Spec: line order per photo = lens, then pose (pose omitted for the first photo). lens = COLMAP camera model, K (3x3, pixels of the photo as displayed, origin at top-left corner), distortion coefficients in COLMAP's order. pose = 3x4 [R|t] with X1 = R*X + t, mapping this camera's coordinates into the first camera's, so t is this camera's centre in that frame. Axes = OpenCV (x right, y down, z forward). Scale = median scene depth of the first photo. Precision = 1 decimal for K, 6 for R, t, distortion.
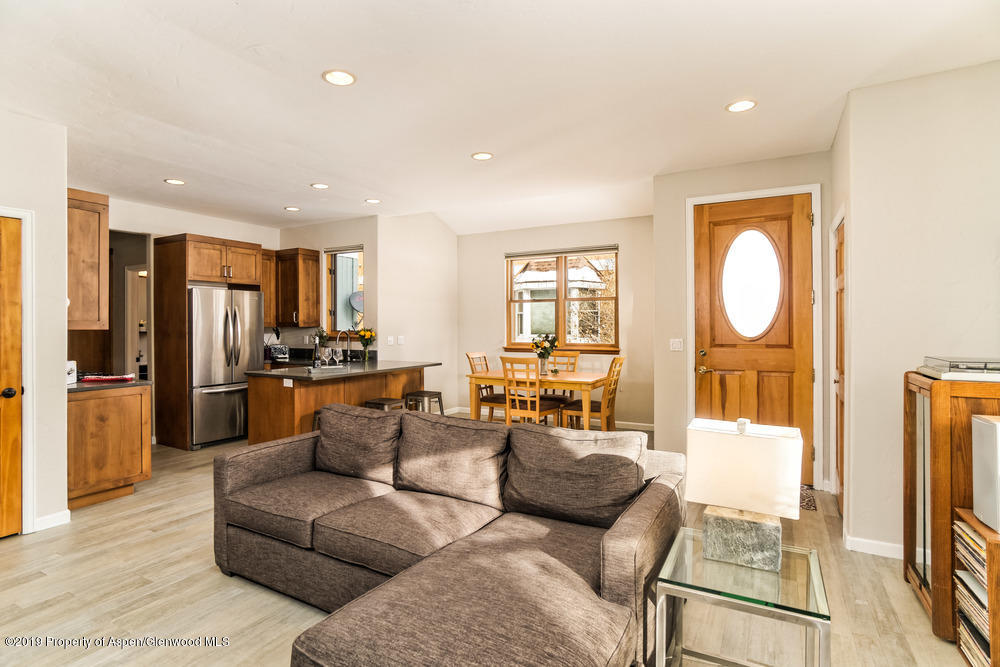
lens RADIAL K [[513.1, 0, 451.5], [0, 513.1, 325.7], [0, 0, 1]] dist [0.004929, -0.000209]
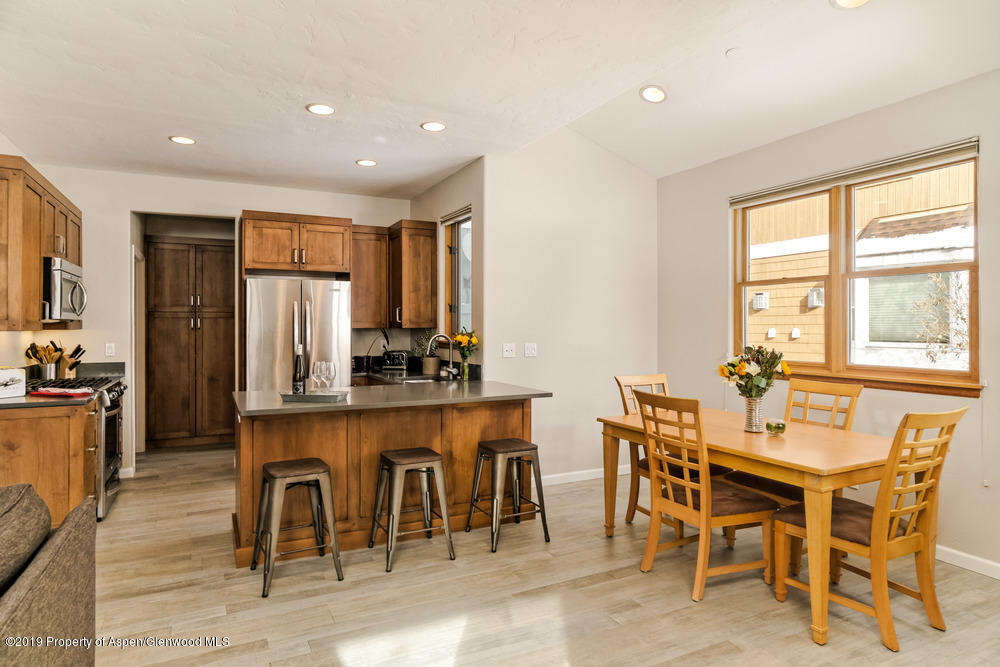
lens RADIAL K [[550.0, 0, 492.0], [0, 550.0, 326.9], [0, 0, 1]] dist [-0.004764, 0.005196]
pose [[0.851240, 0.003608, -0.524764, 0.229546], [-0.002961, 0.999993, 0.002072, -0.001179], [0.524768, -0.000210, 0.851245, 0.421505]]
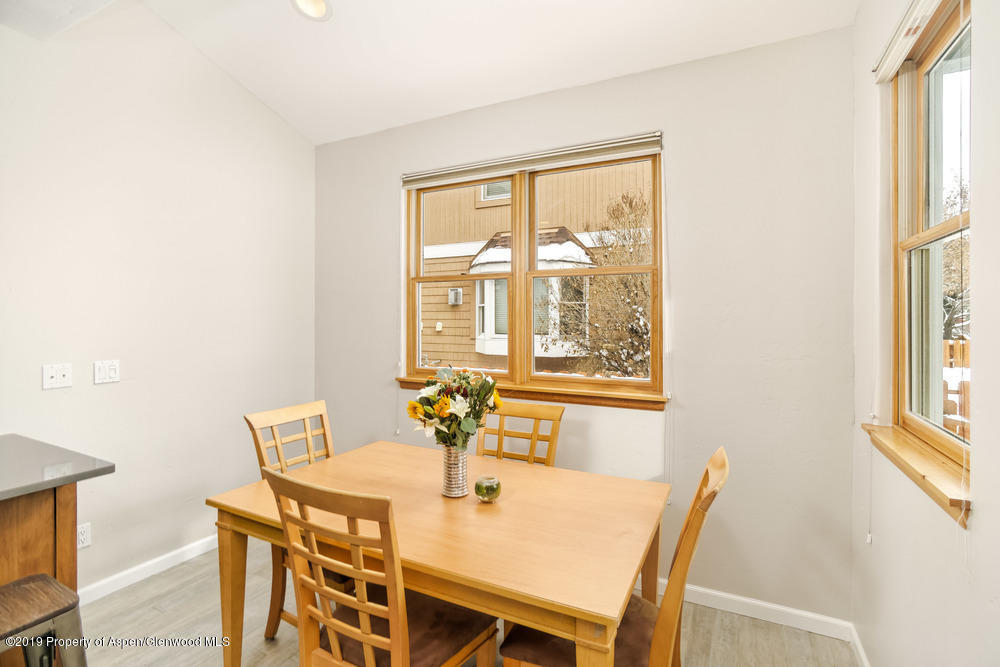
lens RADIAL K [[466.0, 0, 480.9], [0, 466.0, 312.7], [0, 0, 1]] dist [-0.037946, -0.000059]
pose [[0.997022, 0.005254, 0.076941, 0.165414], [-0.004570, 0.999948, -0.009062, -0.014795], [-0.076984, 0.008684, 0.996994, 0.676869]]
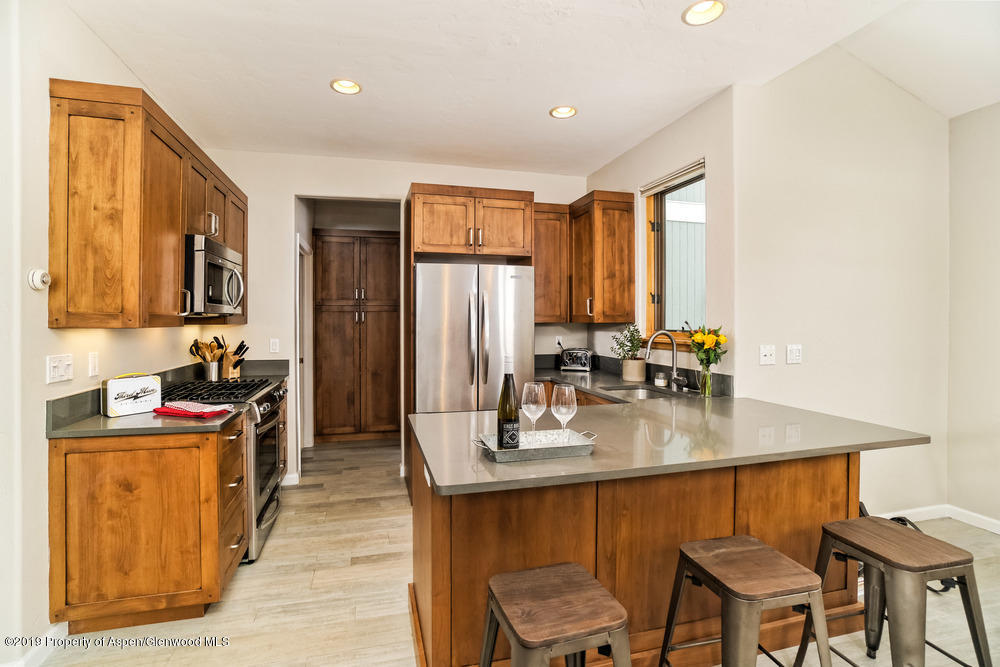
lens RADIAL K [[441.8, 0, 504.0], [0, 441.8, 319.4], [0, 0, 1]] dist [-0.019642, 0.000352]
pose [[0.744536, 0.003145, -0.667574, -0.035412], [-0.002585, 0.999995, 0.001828, -0.002085], [0.667577, 0.000365, 0.744541, 0.573840]]
